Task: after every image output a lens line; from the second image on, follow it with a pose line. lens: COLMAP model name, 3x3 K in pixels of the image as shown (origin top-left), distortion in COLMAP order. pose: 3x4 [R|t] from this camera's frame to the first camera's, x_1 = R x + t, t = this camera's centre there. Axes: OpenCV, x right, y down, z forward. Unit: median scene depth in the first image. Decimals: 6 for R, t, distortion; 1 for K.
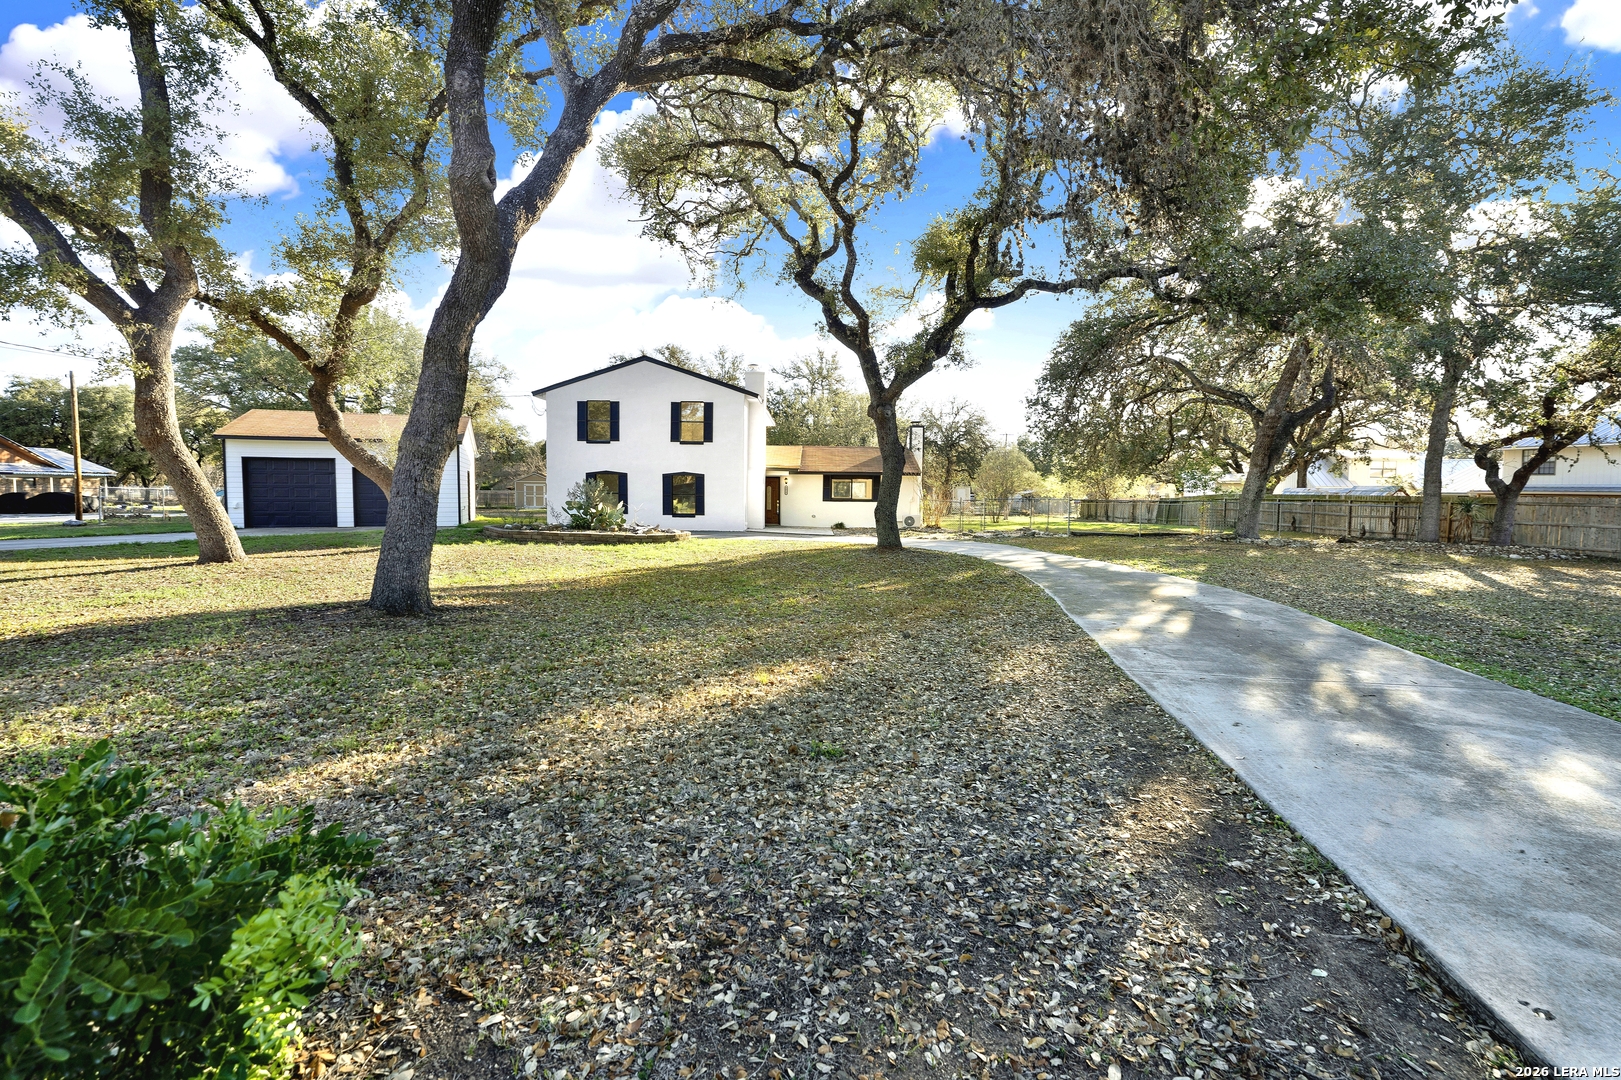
lens RADIAL K [[686.1, 0, 805.6], [0, 686.1, 551.2], [0, 0, 1]] dist [-0.000318, -0.000217]
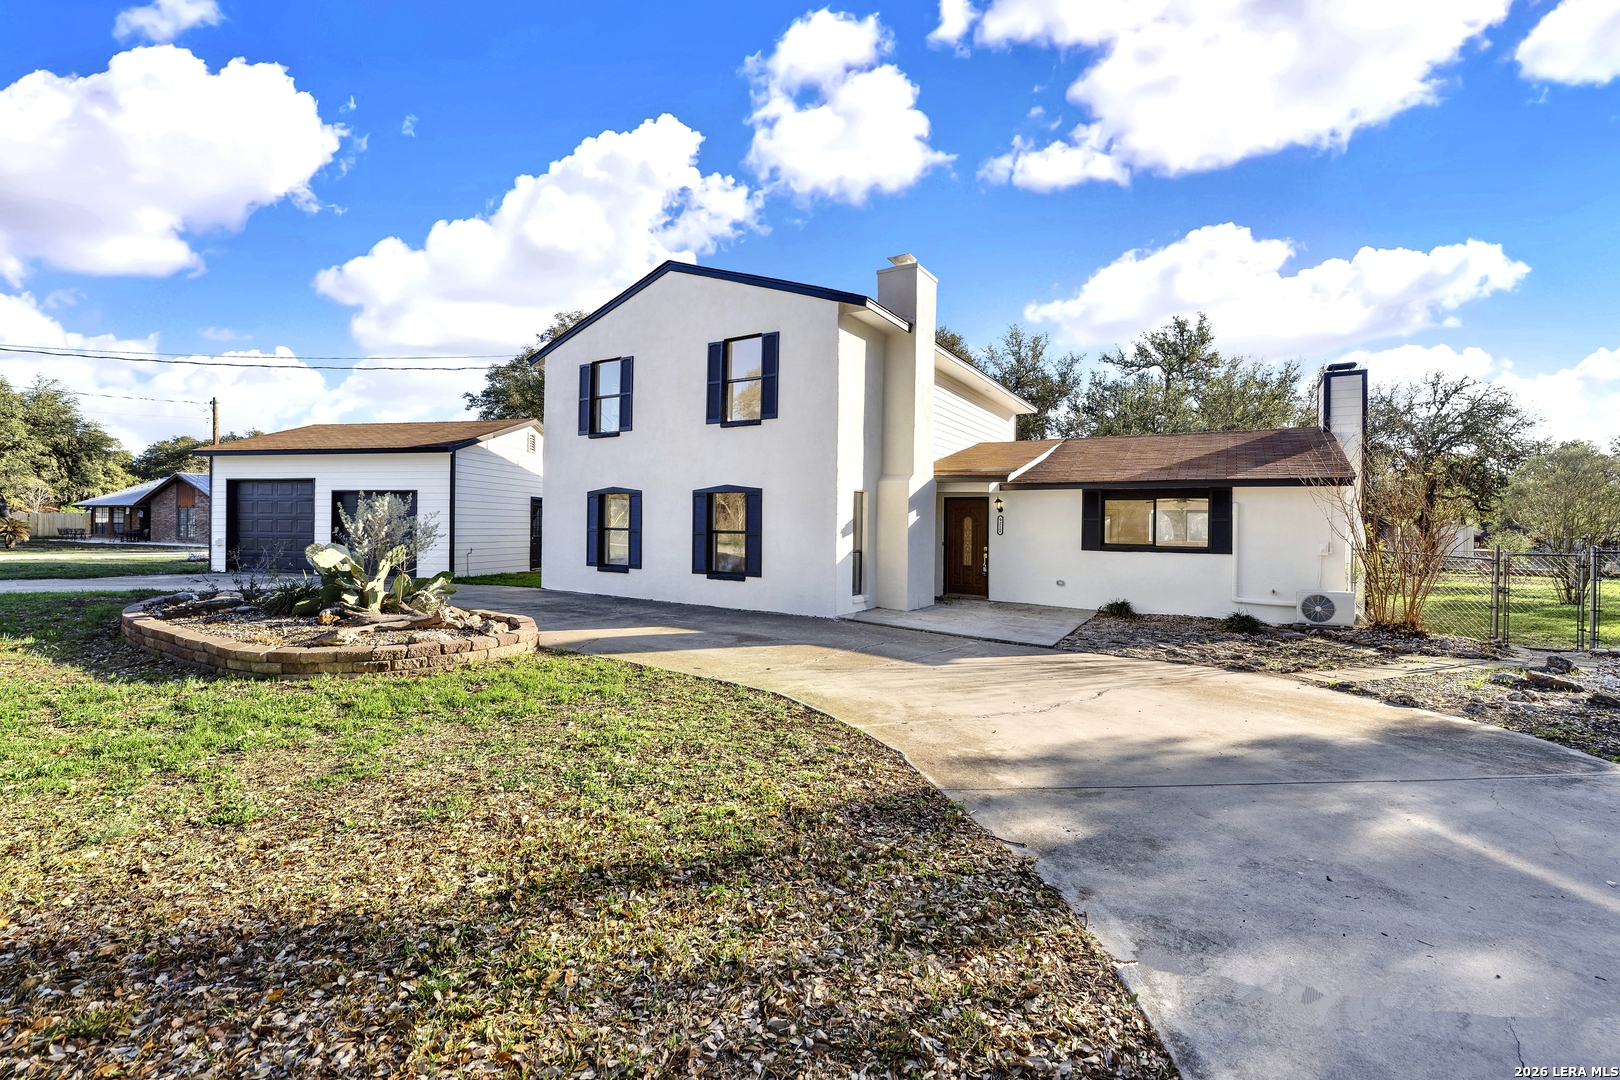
lens RADIAL K [[678.2, 0, 809.6], [0, 678.2, 537.7], [0, 0, 1]] dist [-0.019390, 0.000135]
pose [[0.860109, 0.012949, -0.509946, 0.113343], [-0.050564, 0.996919, -0.059969, -0.053086], [0.507598, 0.077365, 0.858113, 0.622774]]
